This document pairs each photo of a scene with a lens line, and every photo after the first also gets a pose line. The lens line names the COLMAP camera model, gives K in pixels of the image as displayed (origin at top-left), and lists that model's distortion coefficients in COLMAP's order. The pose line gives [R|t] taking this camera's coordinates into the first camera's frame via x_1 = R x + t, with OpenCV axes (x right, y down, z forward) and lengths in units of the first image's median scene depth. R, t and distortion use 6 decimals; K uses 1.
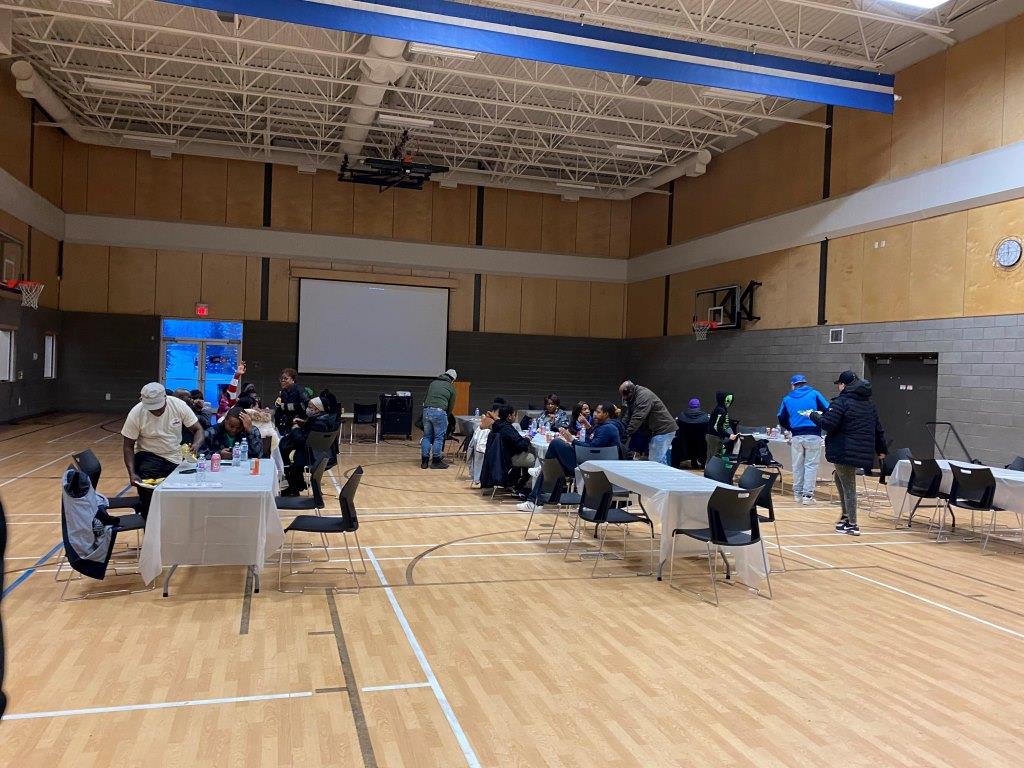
lens RADIAL K [[784.4, 0, 510.2], [0, 784.4, 379.7], [0, 0, 1]] dist [0.044971, -0.040559]
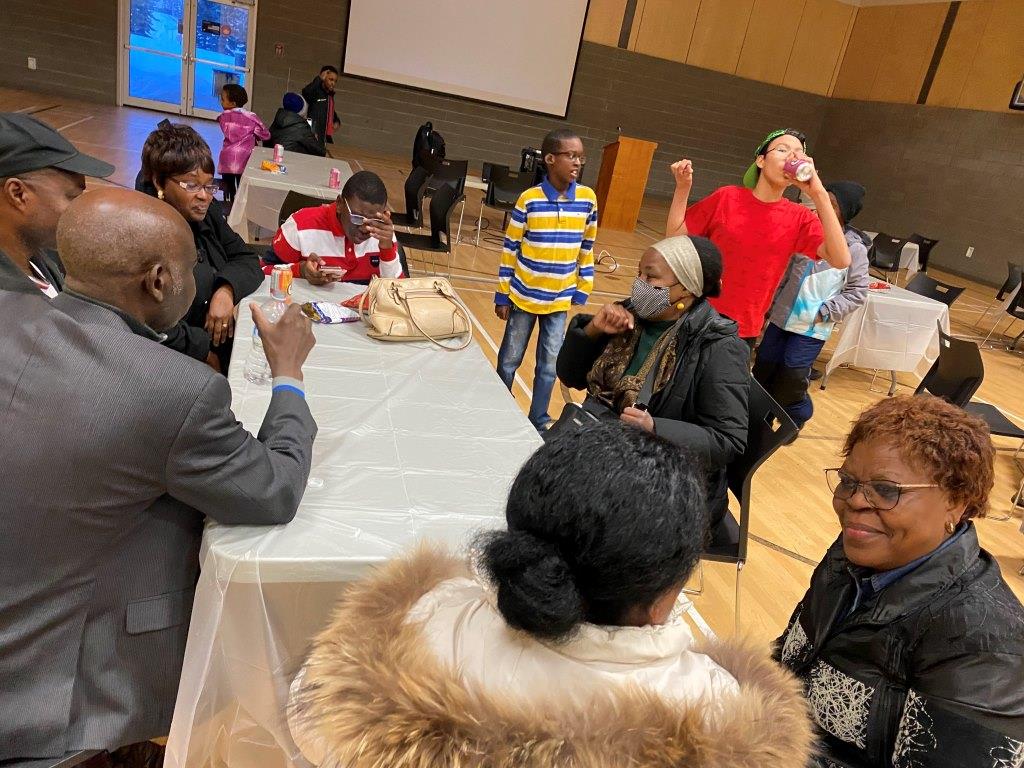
lens RADIAL K [[784.4, 0, 517.3], [0, 784.4, 378.4], [0, 0, 1]] dist [0.044971, -0.040559]
pose [[0.988186, 0.144759, 0.050337, -0.156004], [-0.153260, 0.934565, 0.321092, -0.005331], [-0.000562, -0.325013, 0.945709, 0.388103]]
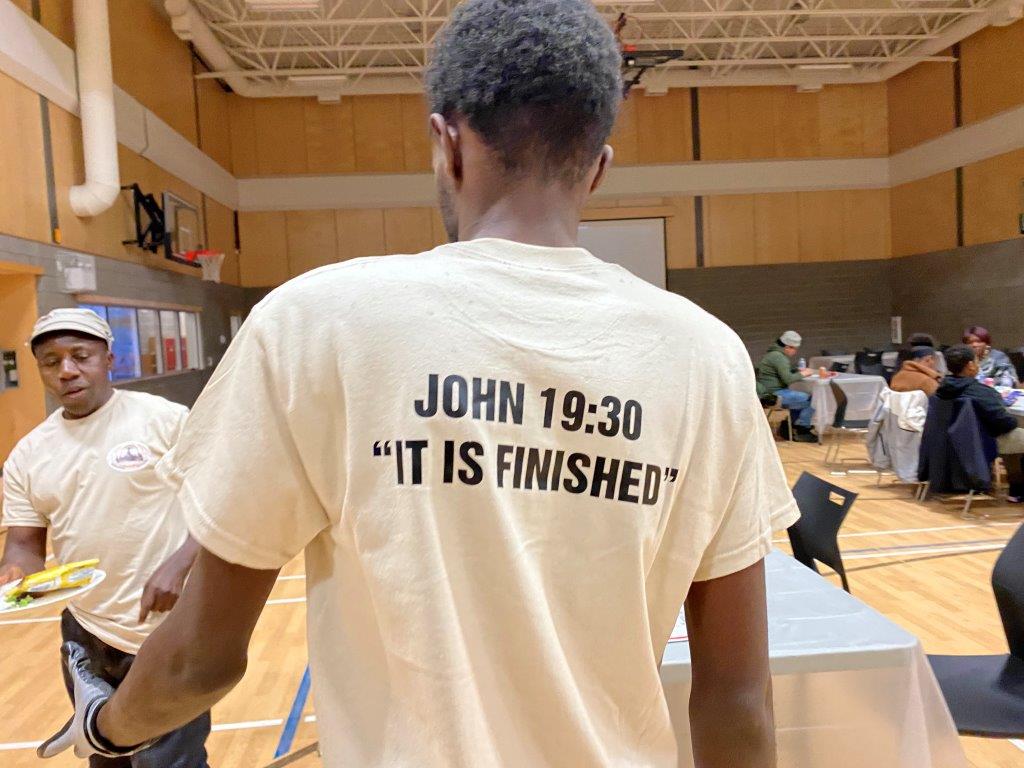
lens RADIAL K [[784.4, 0, 507.7], [0, 784.4, 367.7], [0, 0, 1]] dist [0.044971, -0.040559]
pose [[0.978636, -0.074270, -0.191718, -0.116581], [0.081996, 0.996097, 0.032675, 0.000071], [0.188543, -0.047697, 0.980906, 0.188213]]
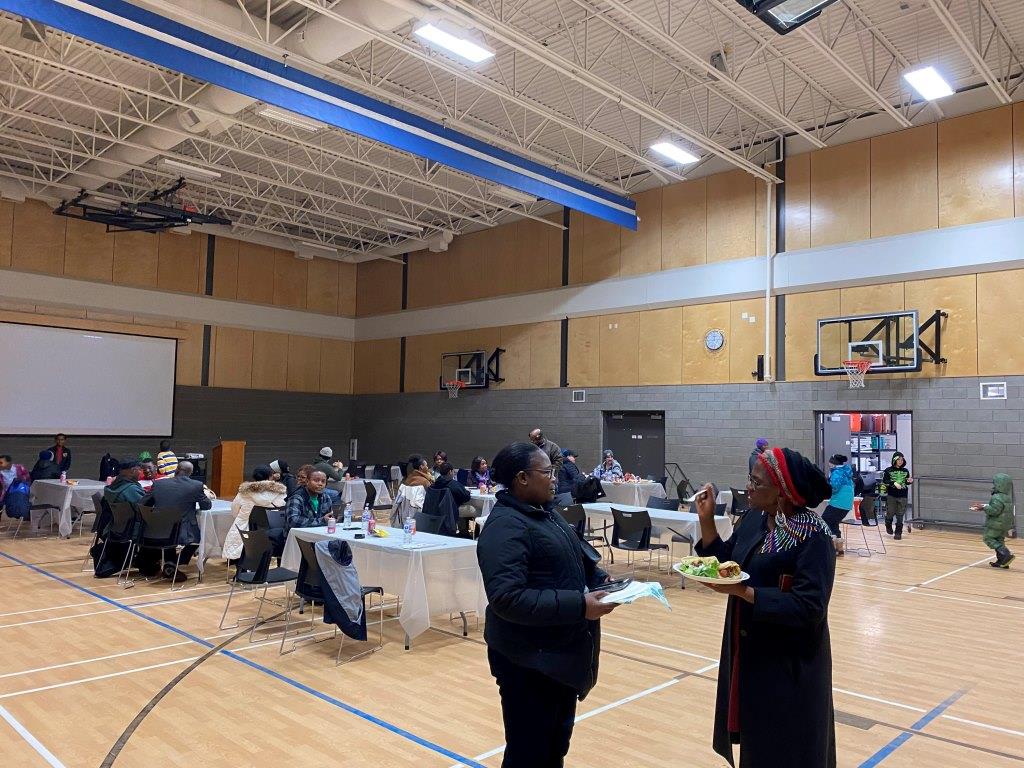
lens RADIAL K [[784.4, 0, 527.3], [0, 784.4, 381.8], [0, 0, 1]] dist [0.044971, -0.040559]
pose [[0.860130, 0.013687, 0.509892, -0.249041], [0.016780, 0.998340, -0.055105, -0.010301], [-0.509800, 0.055954, 0.858472, -0.015036]]
